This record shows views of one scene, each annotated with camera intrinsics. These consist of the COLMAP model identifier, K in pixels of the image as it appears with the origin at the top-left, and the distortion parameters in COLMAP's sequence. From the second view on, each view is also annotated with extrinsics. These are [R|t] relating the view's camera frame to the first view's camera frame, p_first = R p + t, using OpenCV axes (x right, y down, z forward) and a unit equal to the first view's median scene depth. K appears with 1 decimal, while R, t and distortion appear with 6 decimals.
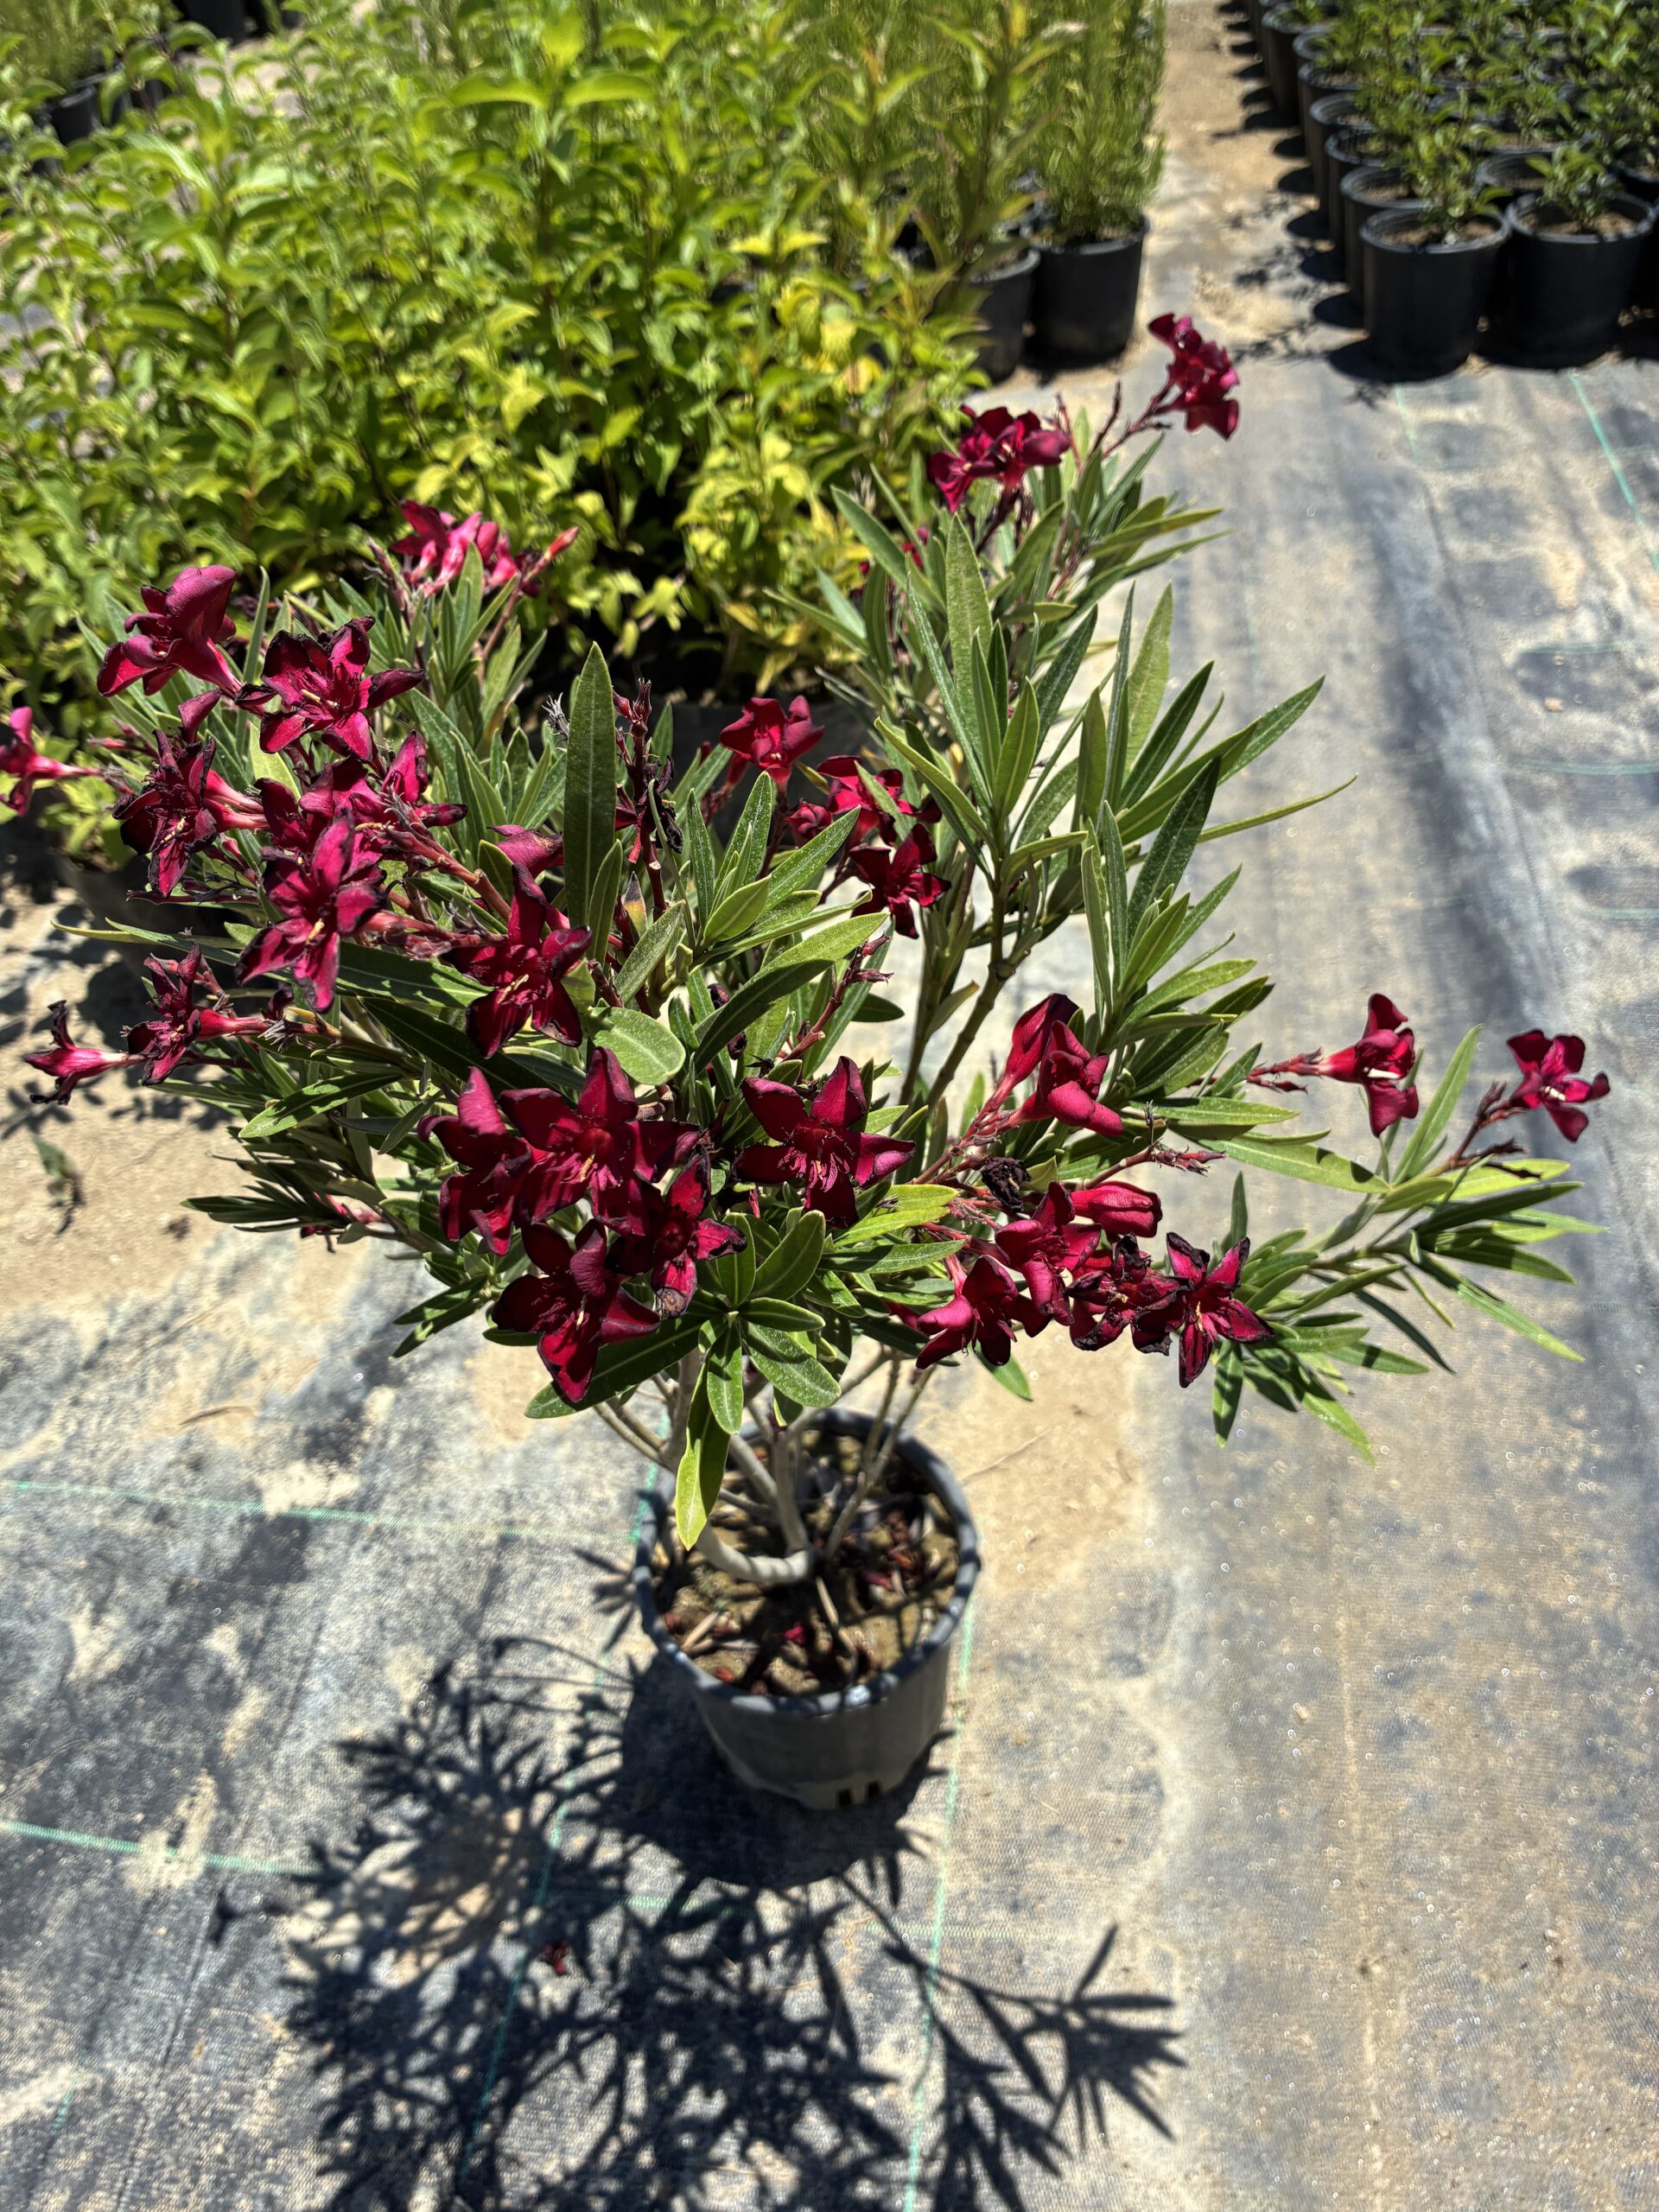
lens RADIAL K [[1676.5, 0, 816.7], [0, 1676.5, 1143.3], [0, 0, 1]] dist [0.038514, -0.073032]
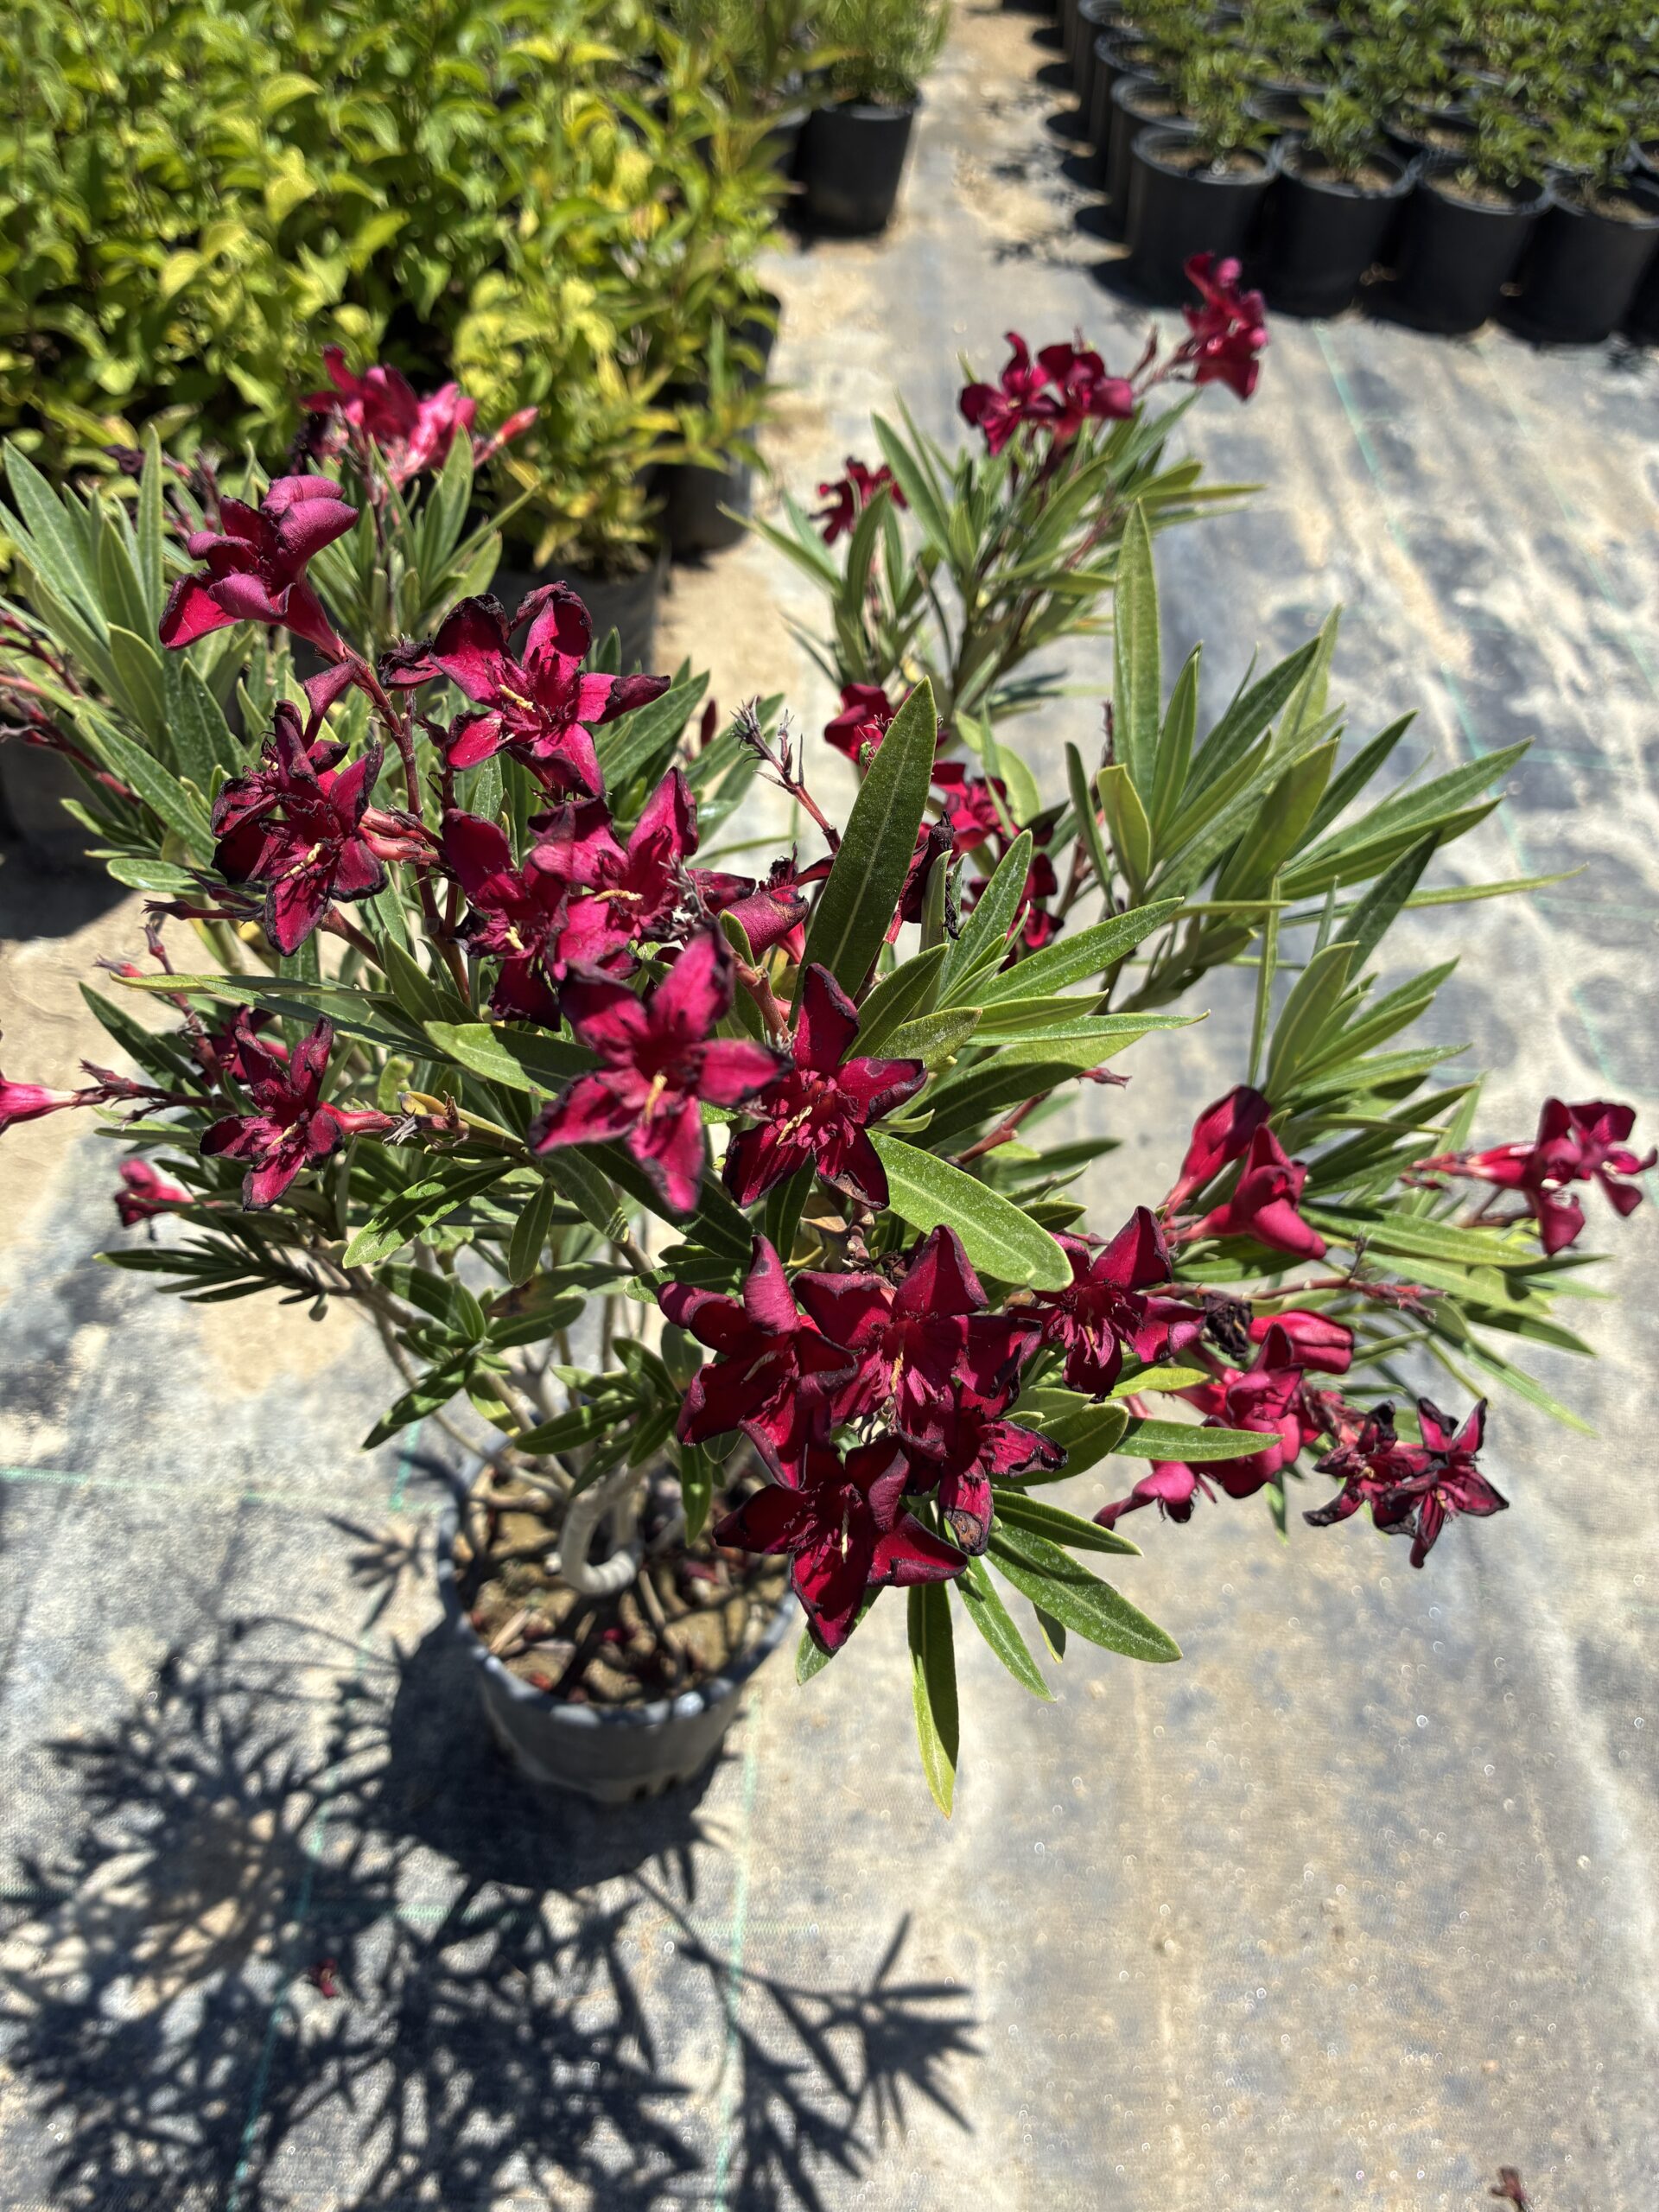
lens RADIAL K [[1676.5, 0, 812.5], [0, 1676.5, 1127.2], [0, 0, 1]] dist [0.038514, -0.073032]
pose [[0.973412, 0.047220, 0.224142, -0.113777], [-0.063159, 0.995918, 0.064482, -0.046484], [-0.220183, -0.076924, 0.972421, 0.087392]]
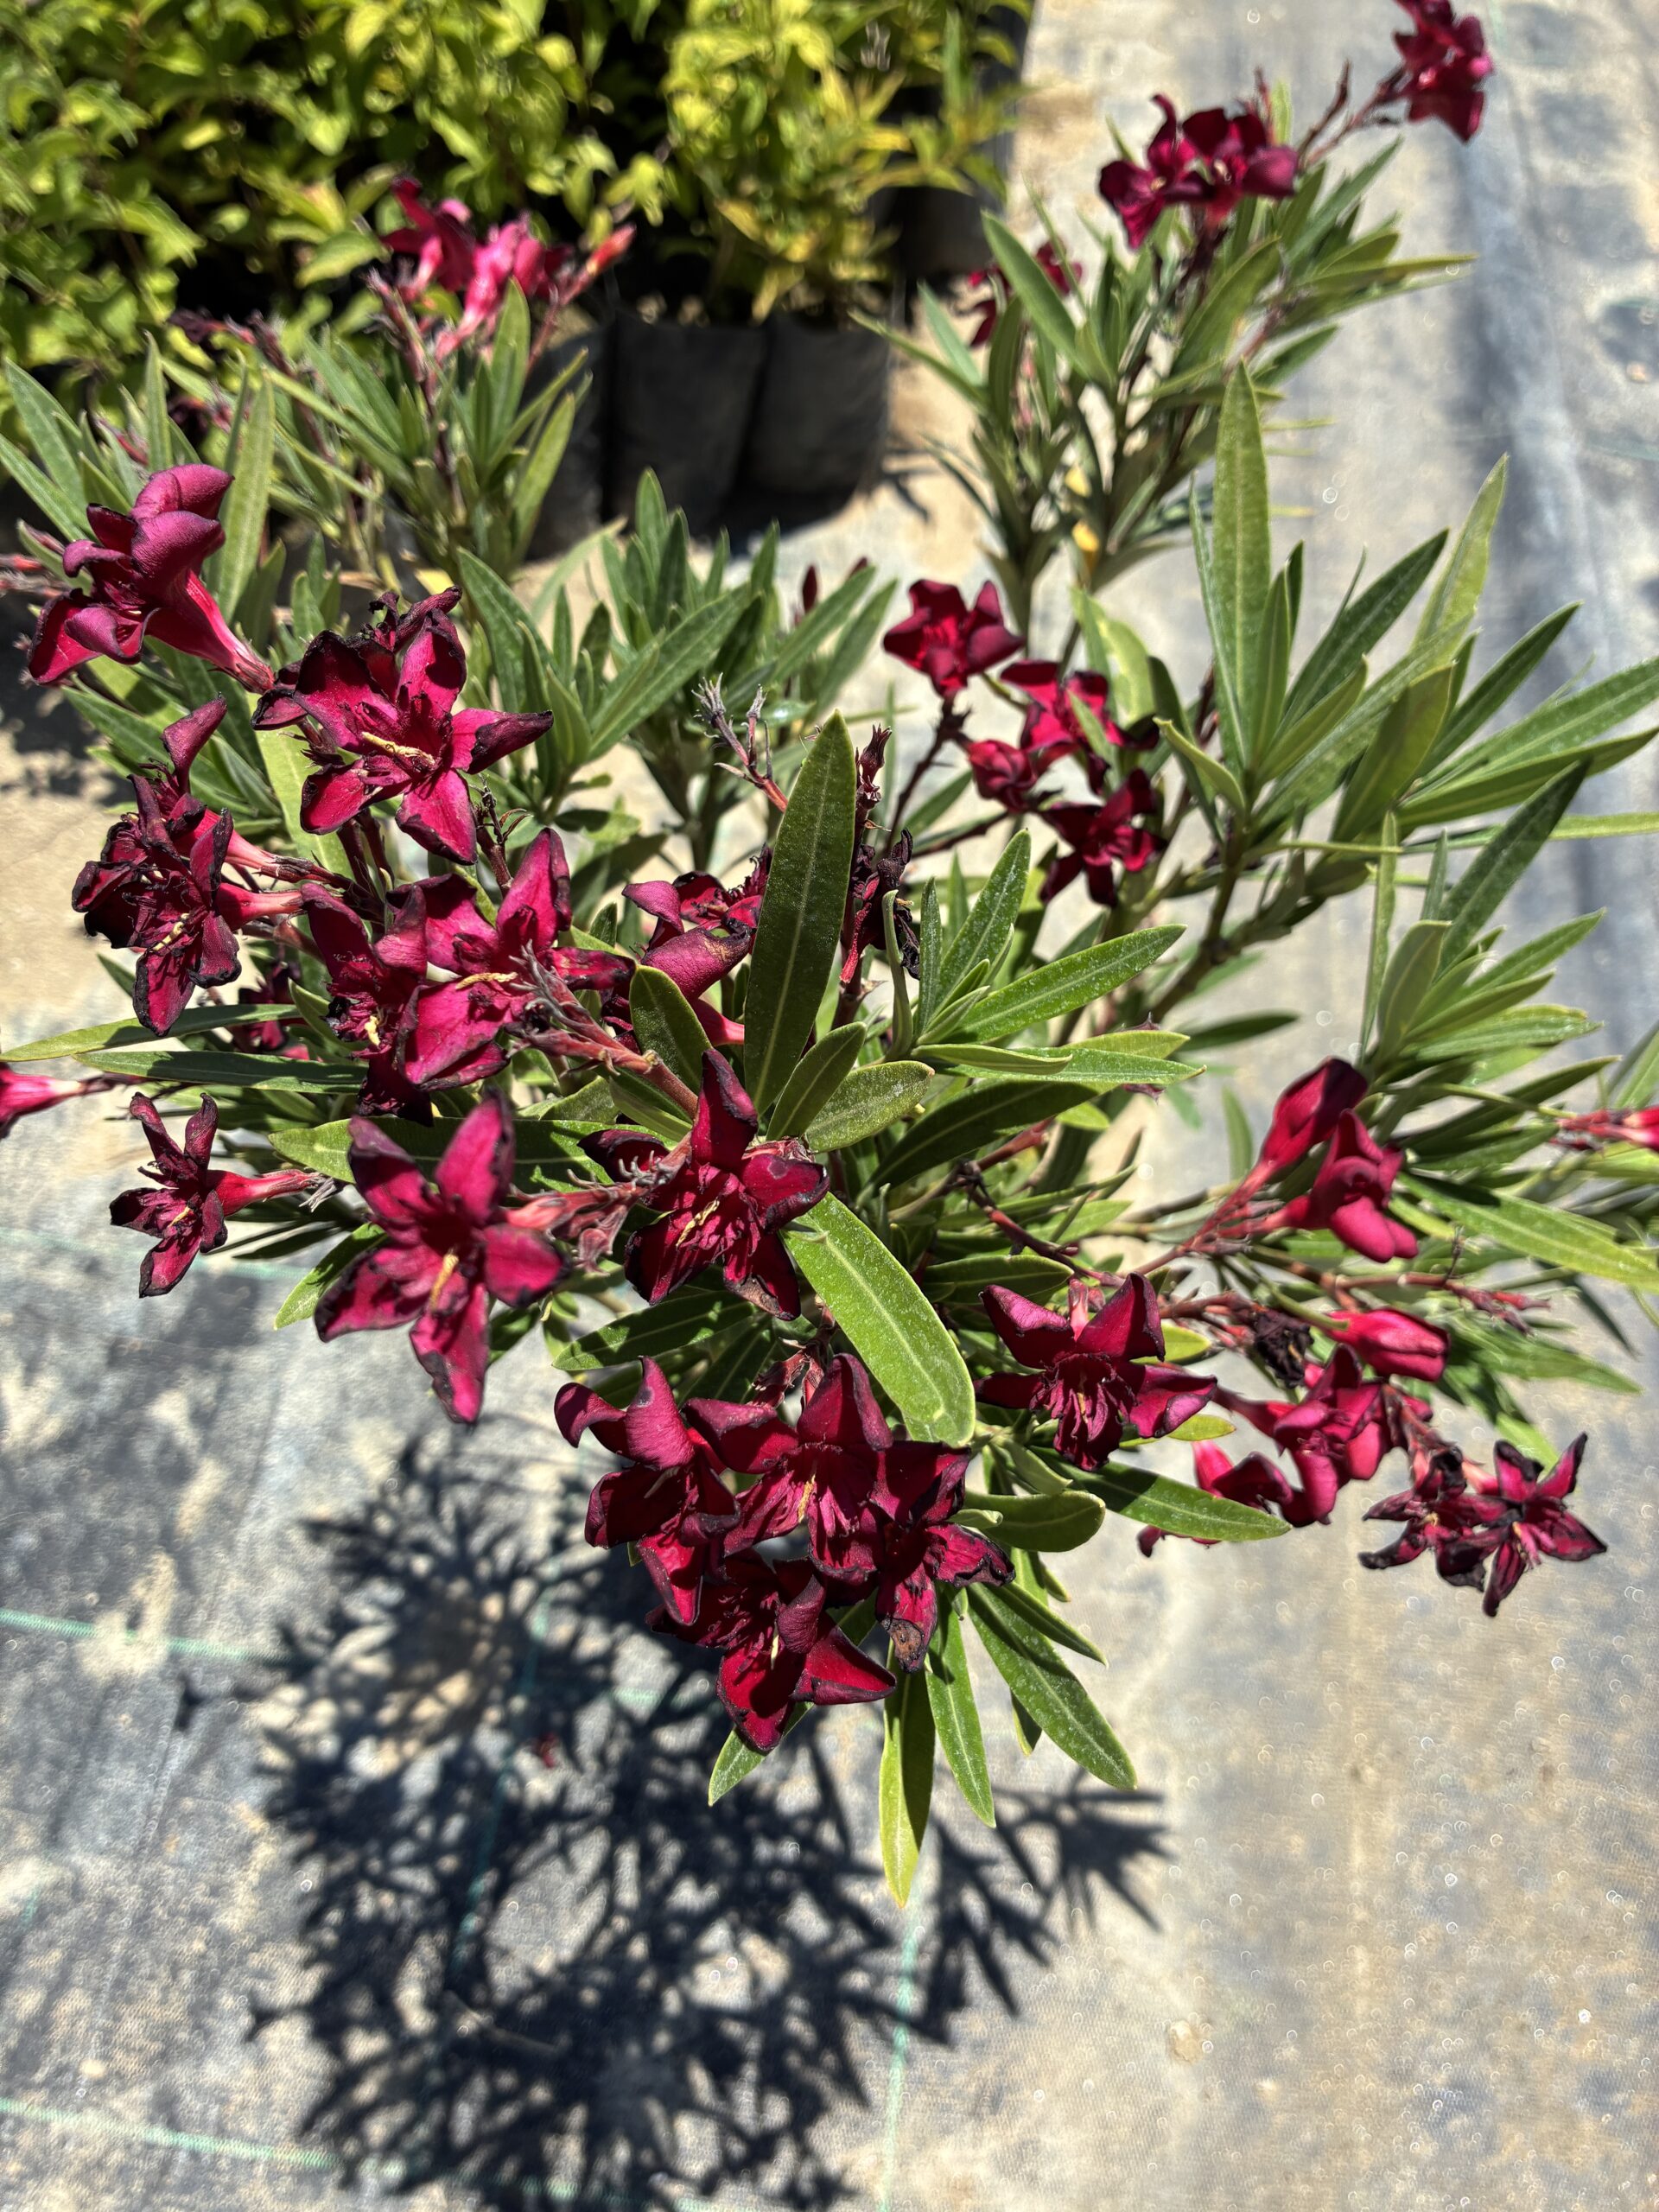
lens RADIAL K [[1676.5, 0, 850.1], [0, 1676.5, 1115.2], [0, 0, 1]] dist [0.038514, -0.073032]
pose [[0.996762, 0.027865, 0.075422, -0.057057], [-0.044156, 0.973624, 0.223847, -0.096345], [-0.067195, -0.226452, 0.971702, 0.113655]]
